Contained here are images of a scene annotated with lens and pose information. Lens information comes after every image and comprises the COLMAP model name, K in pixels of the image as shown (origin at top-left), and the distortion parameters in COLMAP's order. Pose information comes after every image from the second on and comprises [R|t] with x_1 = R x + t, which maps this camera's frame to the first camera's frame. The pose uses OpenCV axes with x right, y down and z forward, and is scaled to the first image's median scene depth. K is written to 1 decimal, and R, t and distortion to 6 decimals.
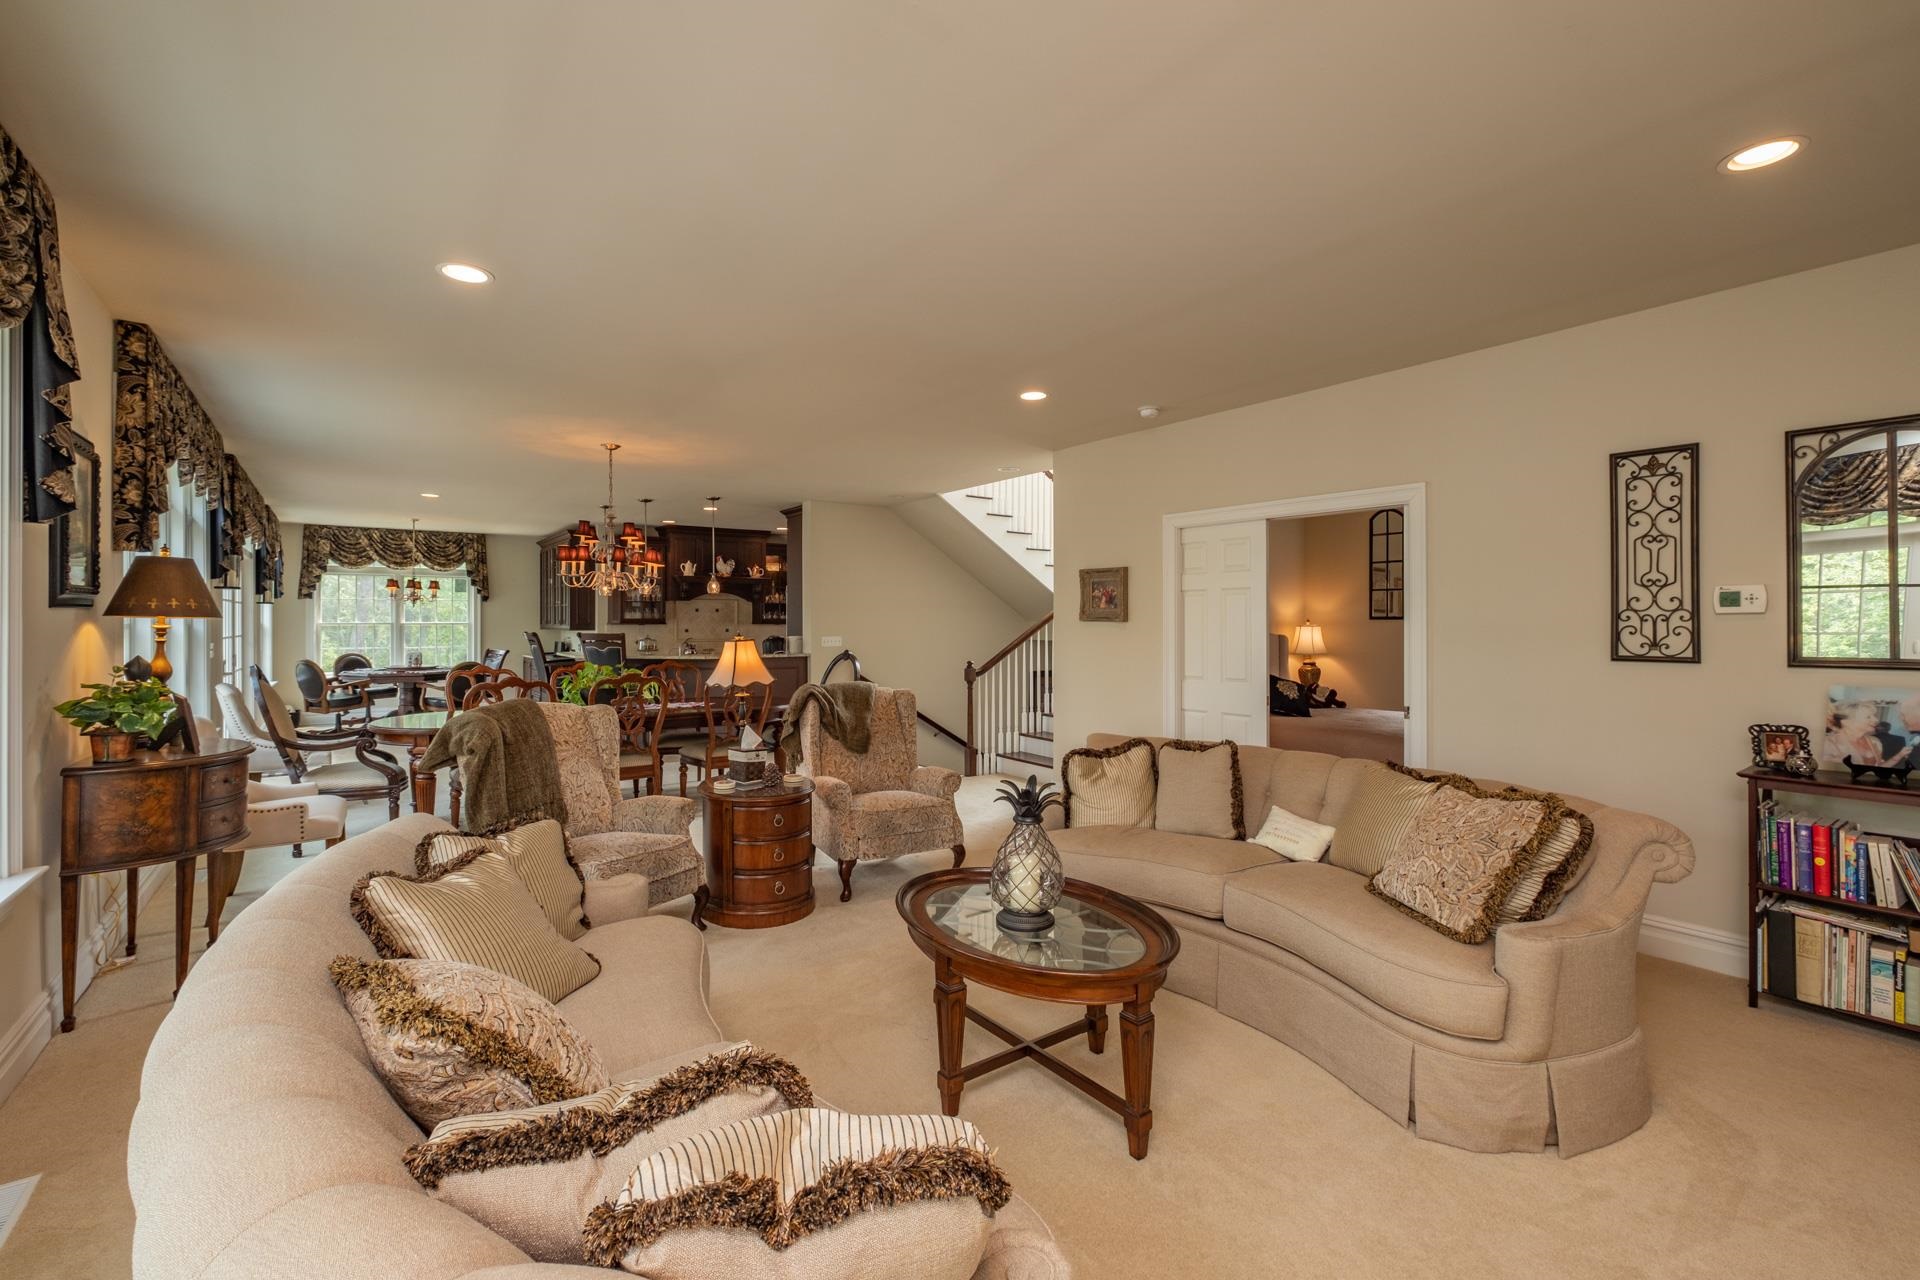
lens RADIAL K [[843.4, 0, 965.7], [0, 843.4, 622.9], [0, 0, 1]] dist [-0.003708, -0.001059]
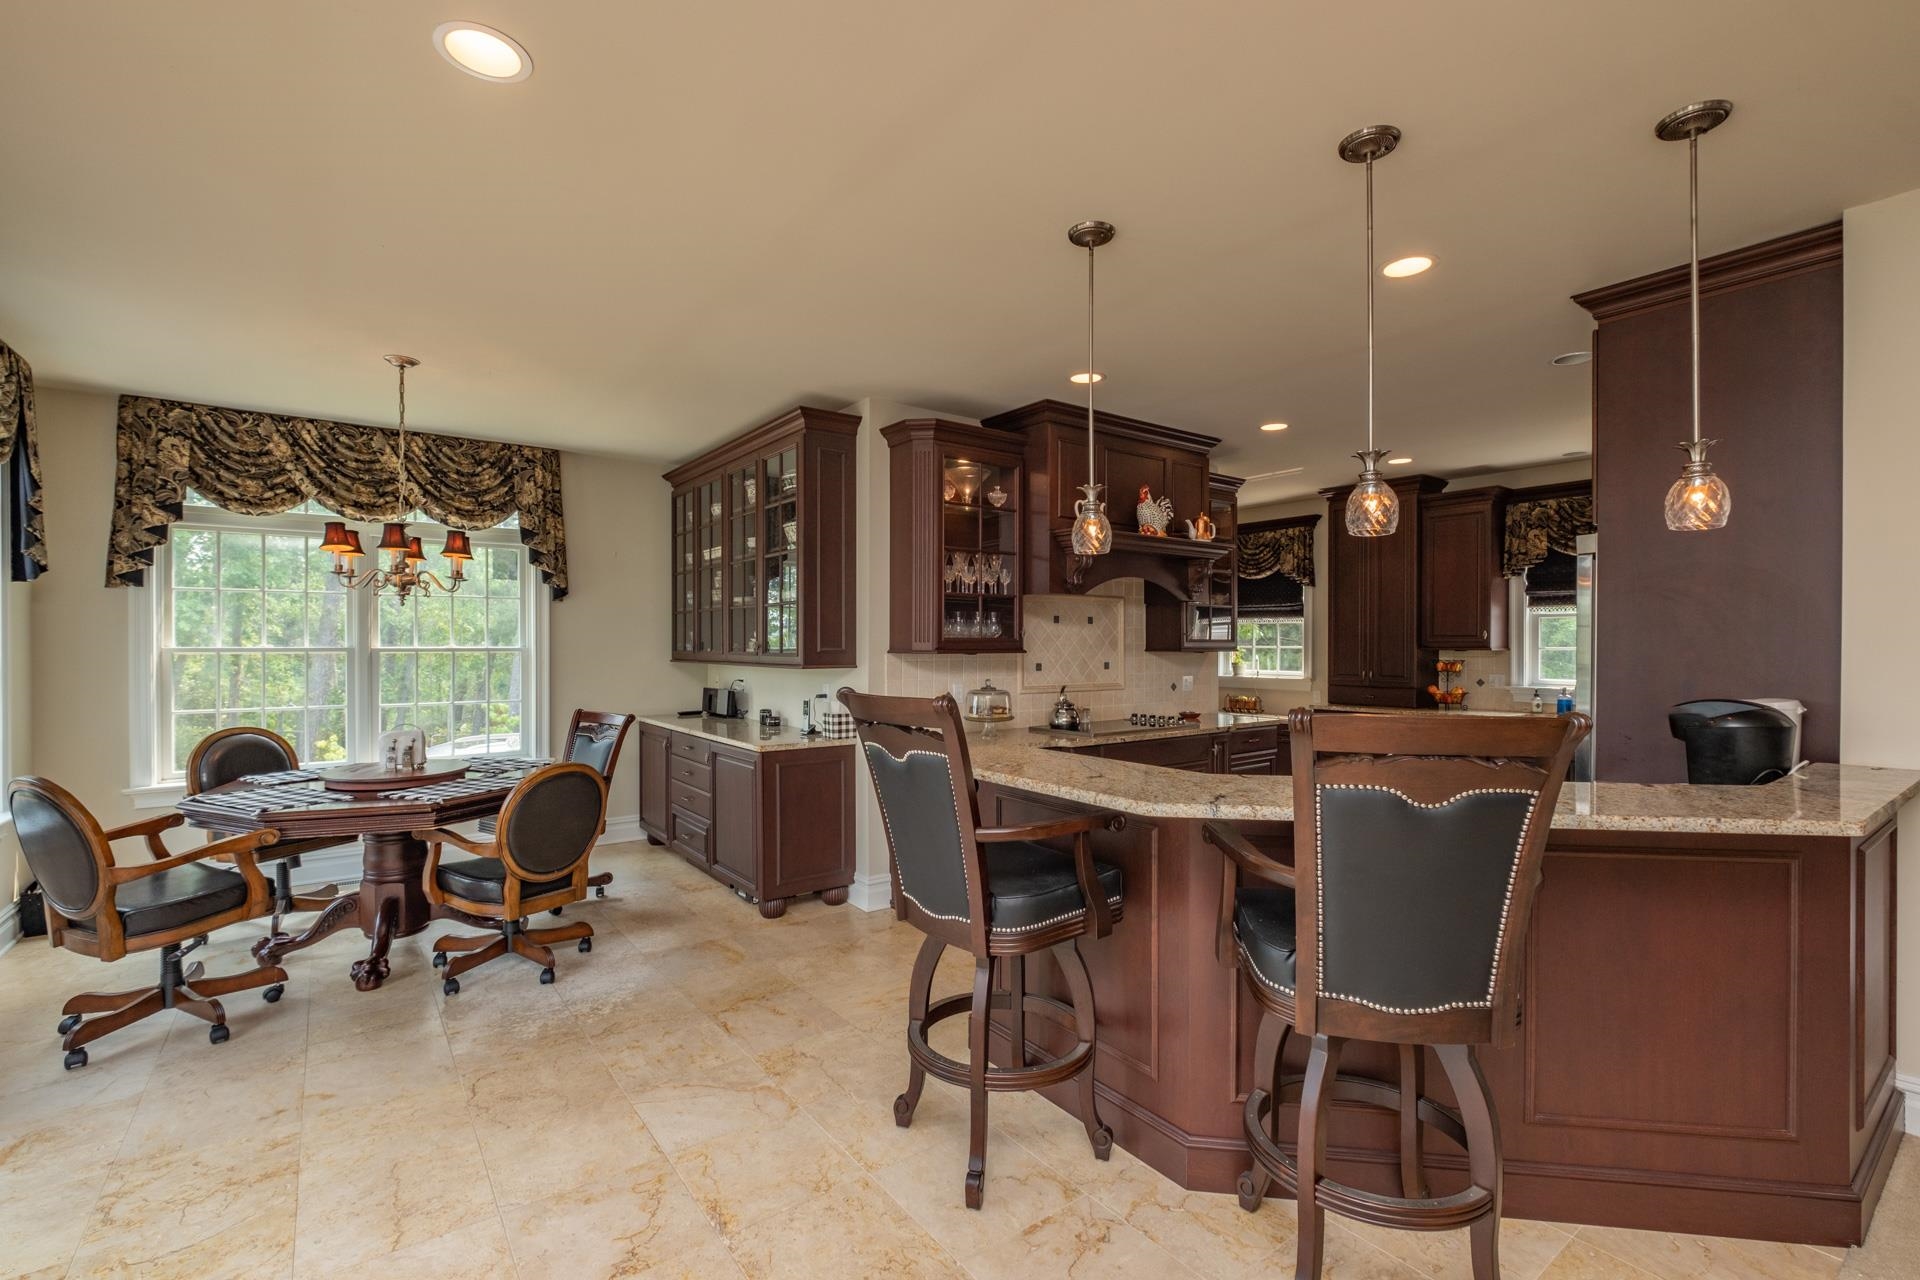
lens RADIAL K [[843.4, 0, 954.7], [0, 843.4, 652.4], [0, 0, 1]] dist [-0.003708, -0.001059]
pose [[0.999987, 0.001233, 0.004866, -0.391755], [-0.001278, 0.999956, 0.009274, -0.001910], [-0.004854, -0.009280, 0.999945, 0.593840]]
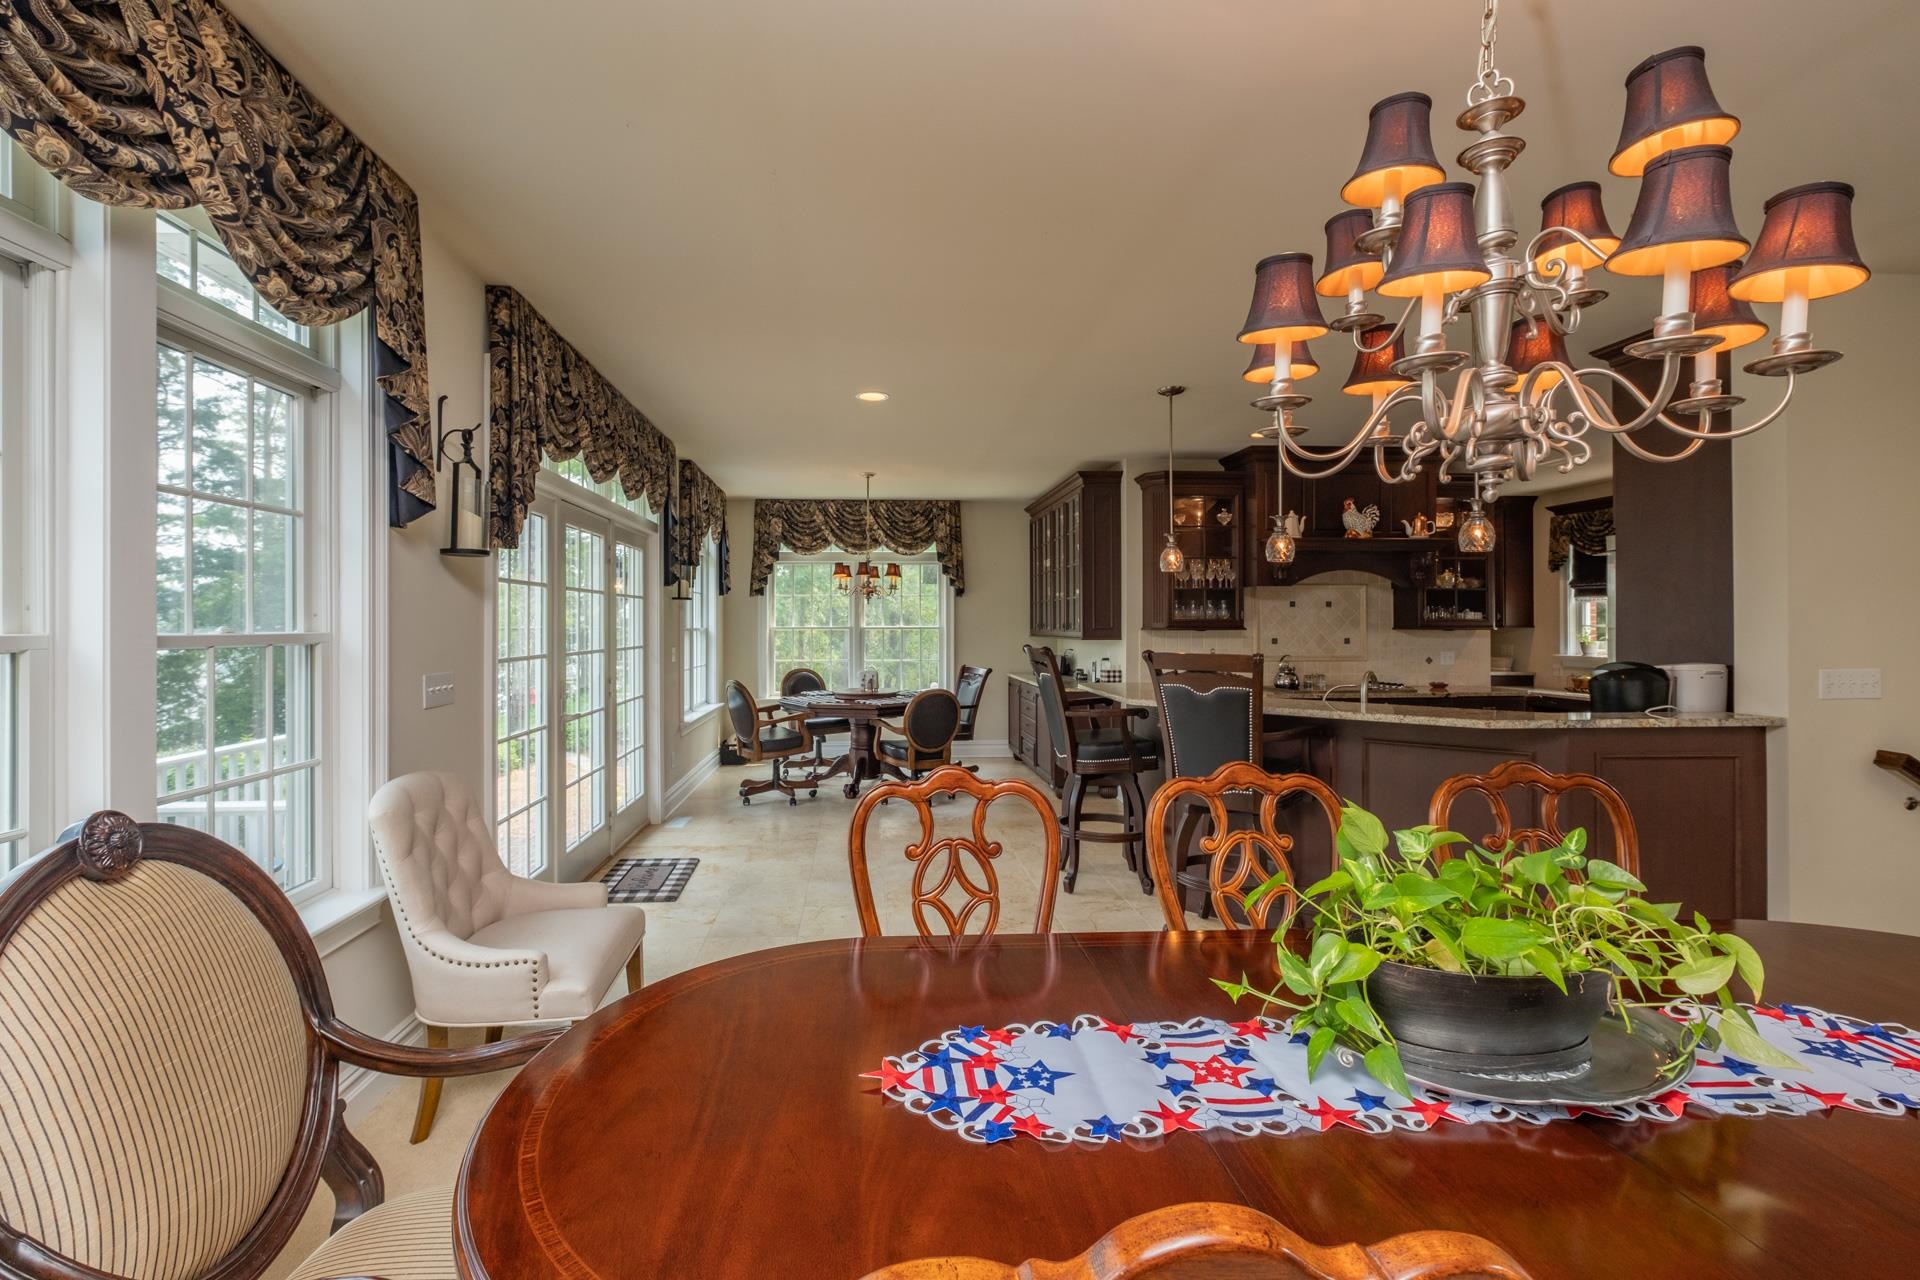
lens RADIAL K [[843.4, 0, 908.6], [0, 843.4, 625.4], [0, 0, 1]] dist [-0.003708, -0.001059]
pose [[0.837819, -0.000144, -0.545948, -0.238960], [0.001118, 0.999998, 0.001452, -0.002152], [0.545947, -0.001827, 0.837818, 0.416634]]
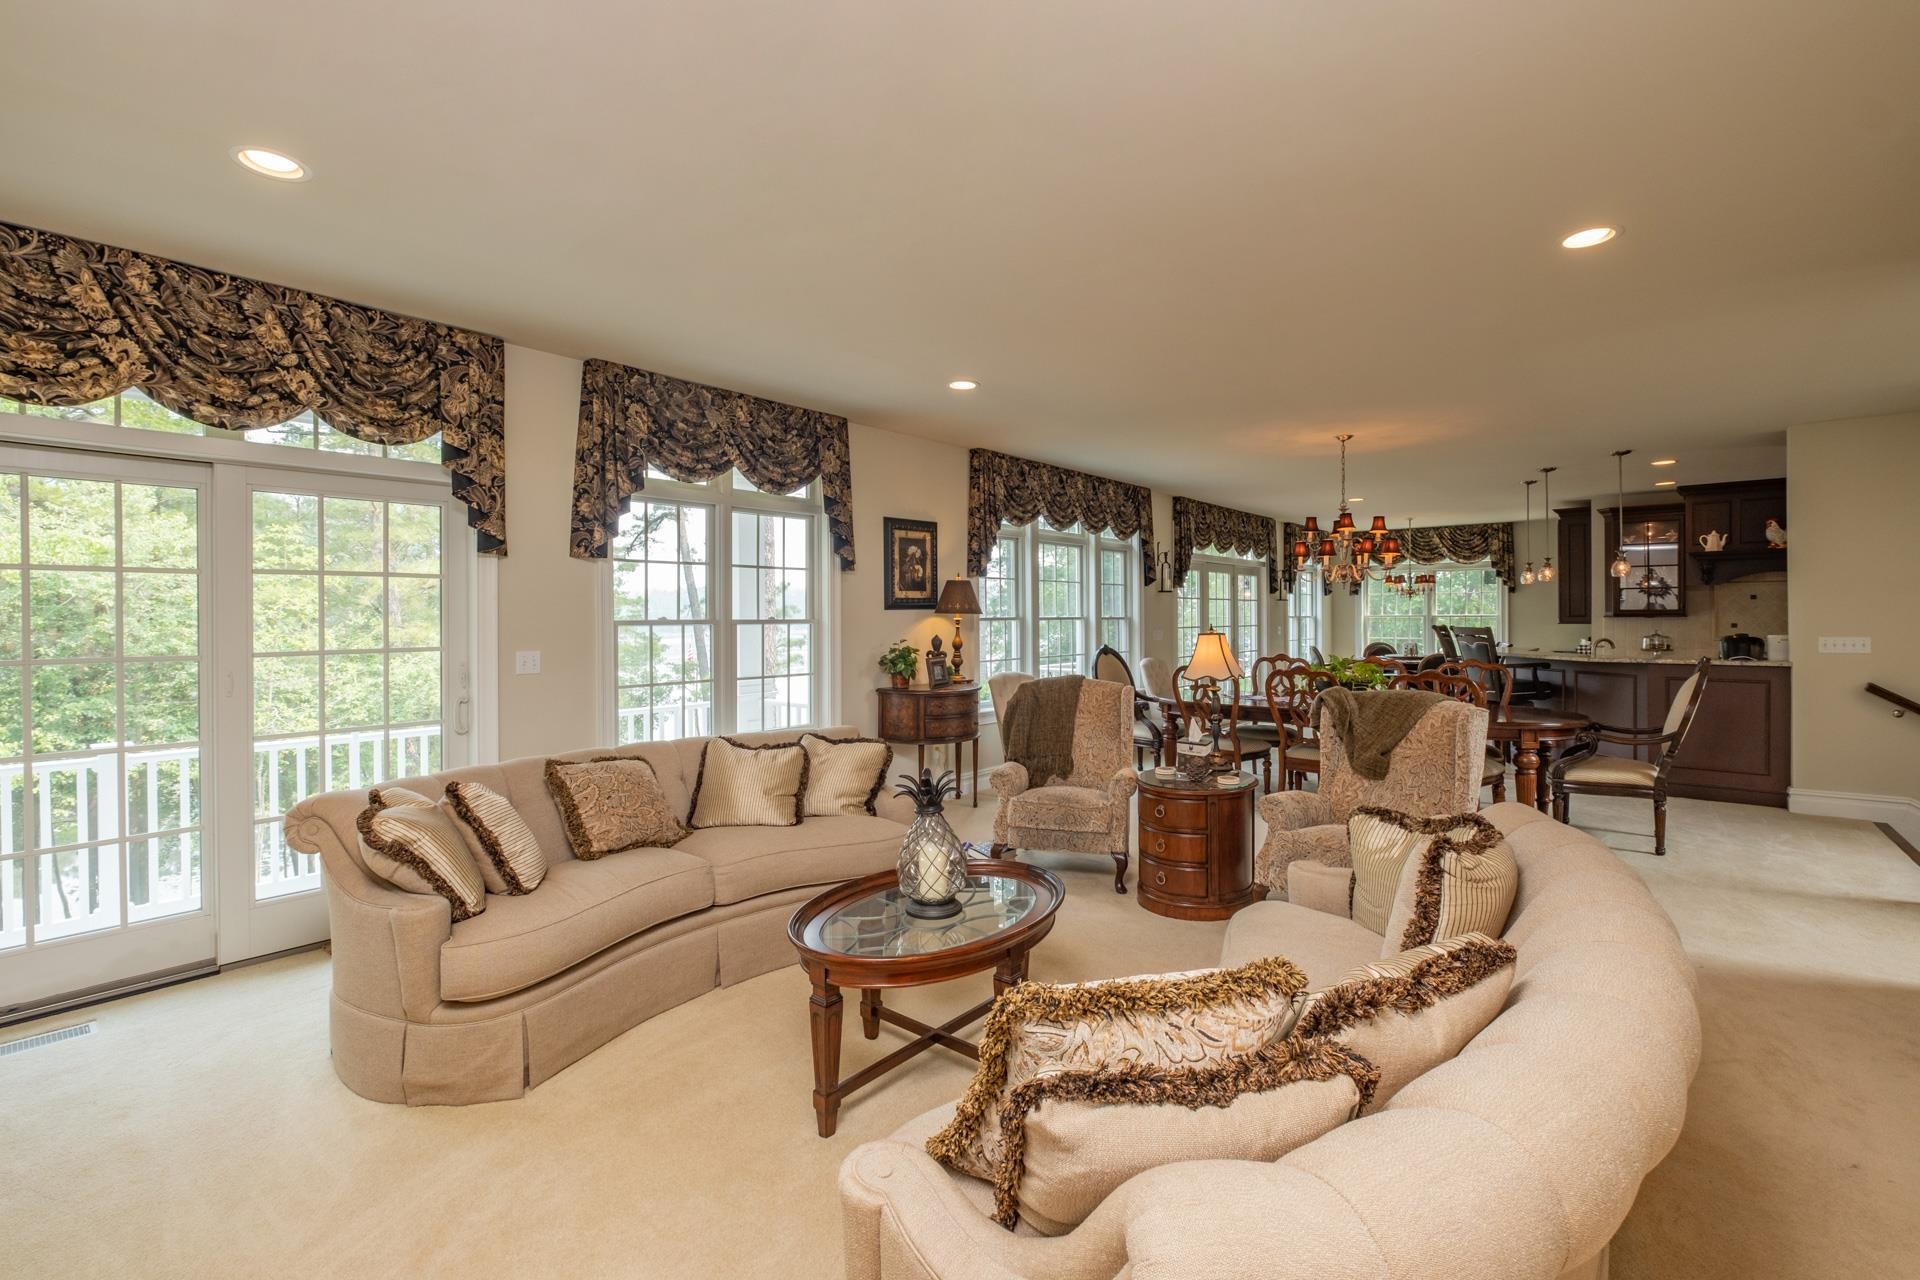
lens RADIAL K [[843.4, 0, 946.0], [0, 843.4, 623.4], [0, 0, 1]] dist [-0.003708, -0.001059]
pose [[0.212526, 0.007185, -0.977129, 0.246127], [0.003325, 0.999962, 0.008076, -0.000625], [0.977150, -0.004966, 0.212494, 0.184225]]
